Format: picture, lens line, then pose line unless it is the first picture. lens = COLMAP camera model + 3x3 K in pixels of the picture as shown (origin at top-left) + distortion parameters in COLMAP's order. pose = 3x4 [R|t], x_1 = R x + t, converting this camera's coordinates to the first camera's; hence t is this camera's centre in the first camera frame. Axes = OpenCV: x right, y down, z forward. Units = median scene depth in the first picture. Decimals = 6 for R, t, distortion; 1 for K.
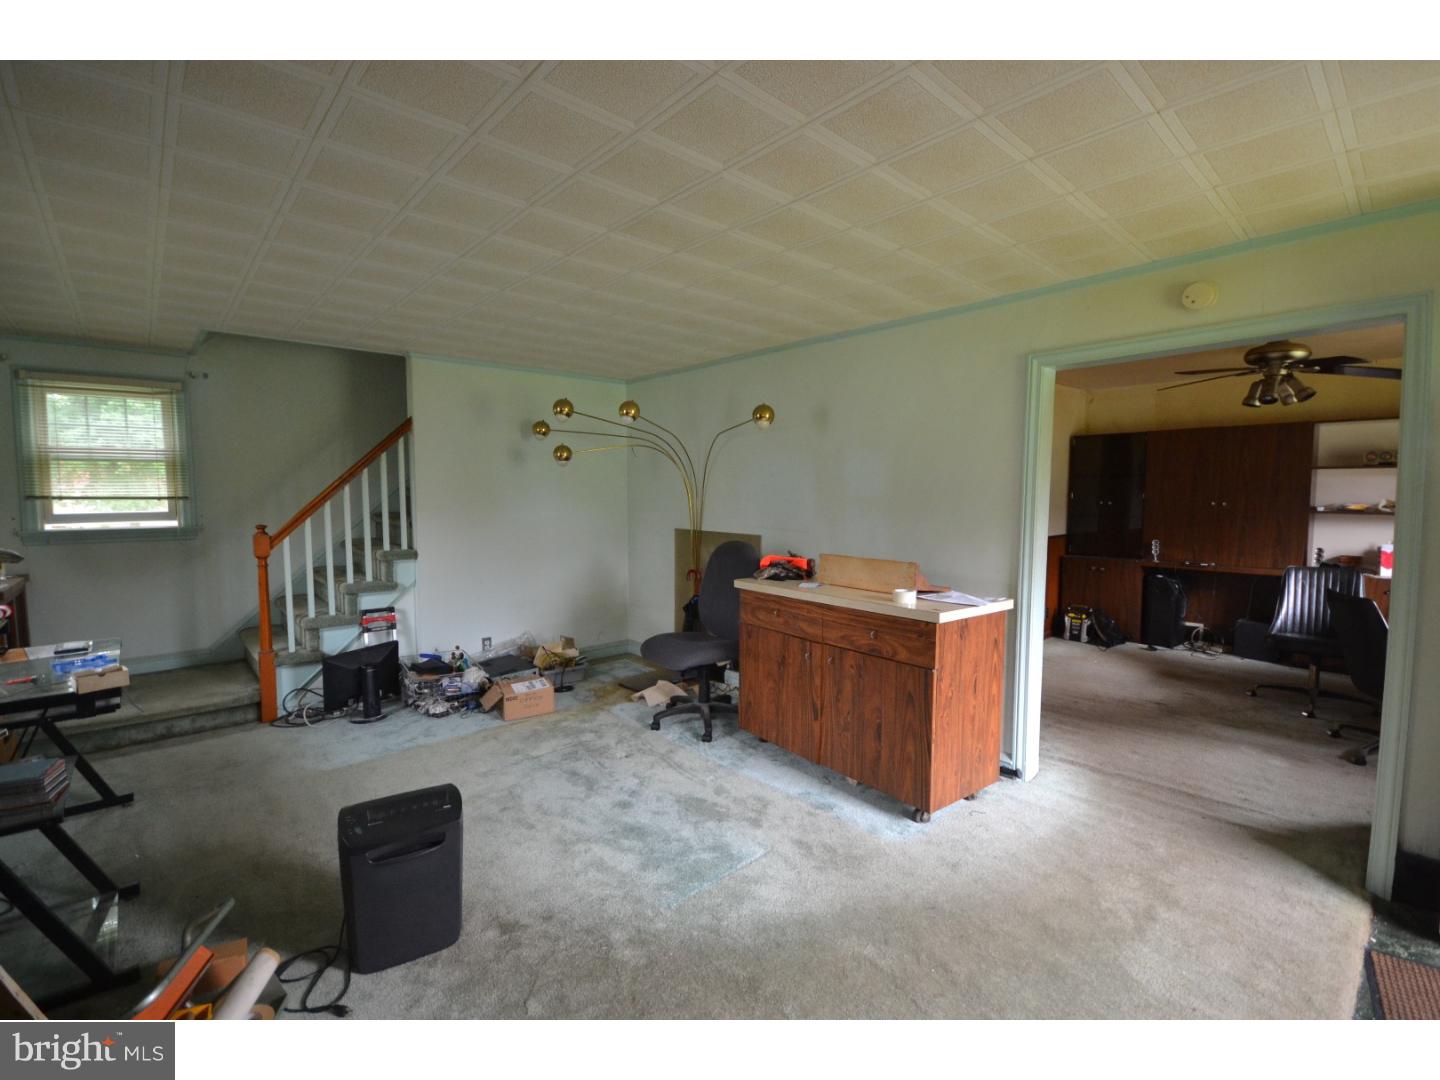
lens RADIAL K [[627.7, 0, 724.3], [0, 627.7, 535.2], [0, 0, 1]] dist [-0.001232, -0.000288]
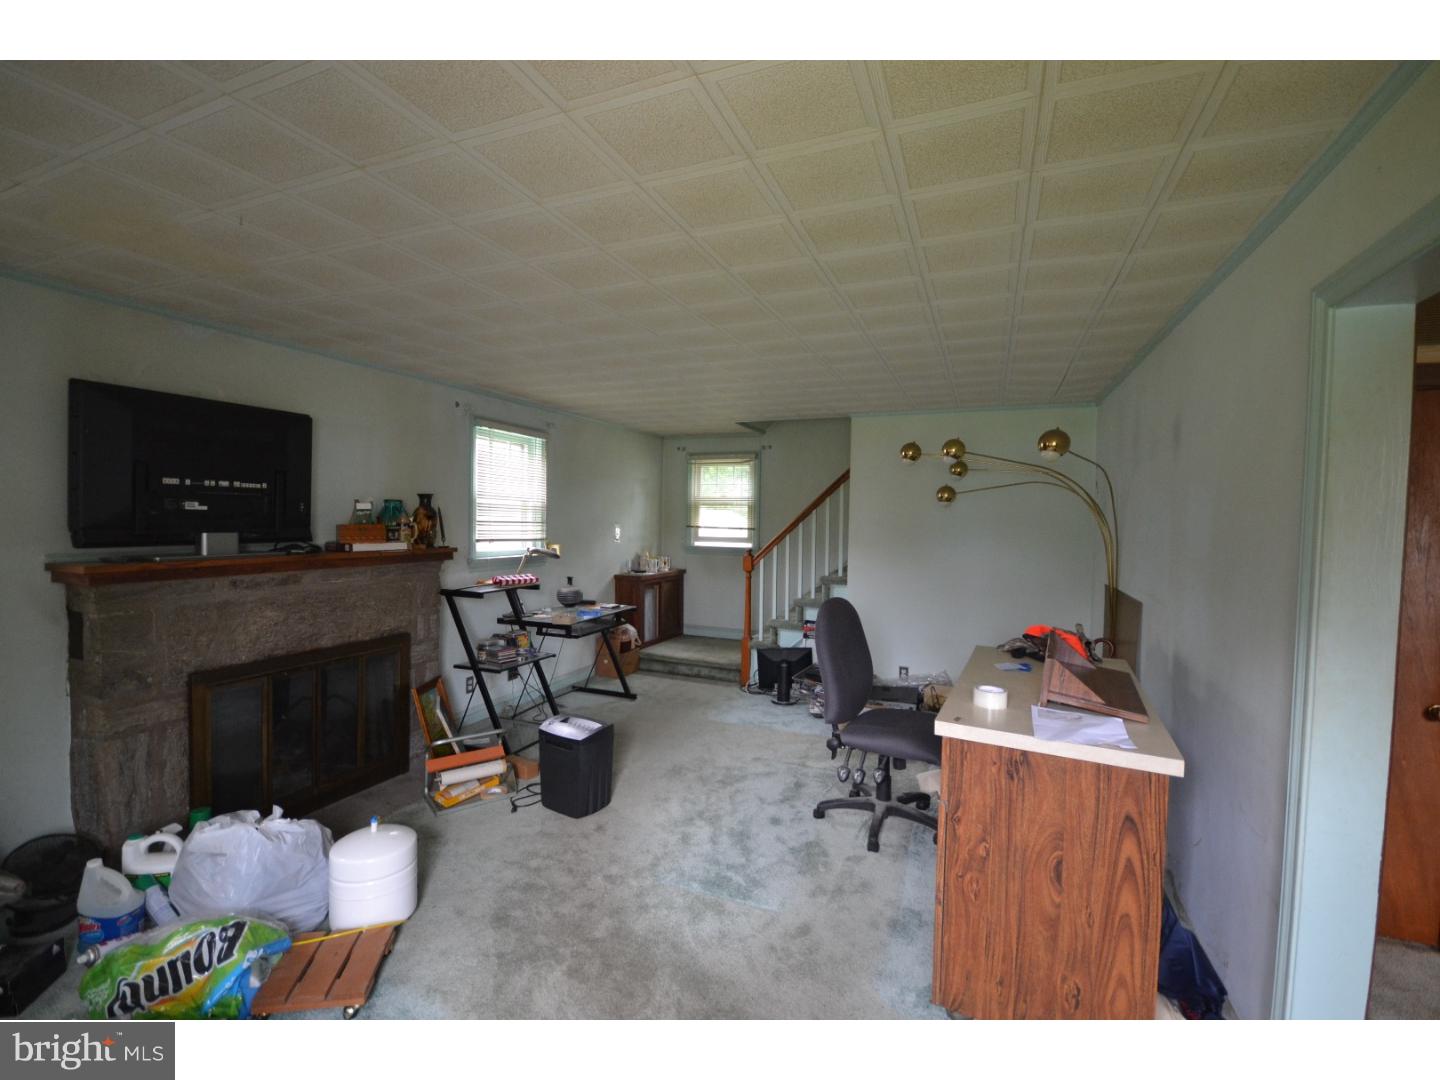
lens RADIAL K [[638.7, 0, 720.0], [0, 638.7, 540.0], [0, 0, 1]] dist [-0.000922, -0.000253]
pose [[0.438666, 0.043083, -0.897617, 0.587389], [-0.081850, 0.996614, 0.007834, -0.045455], [0.894915, 0.070033, 0.440707, 0.293667]]
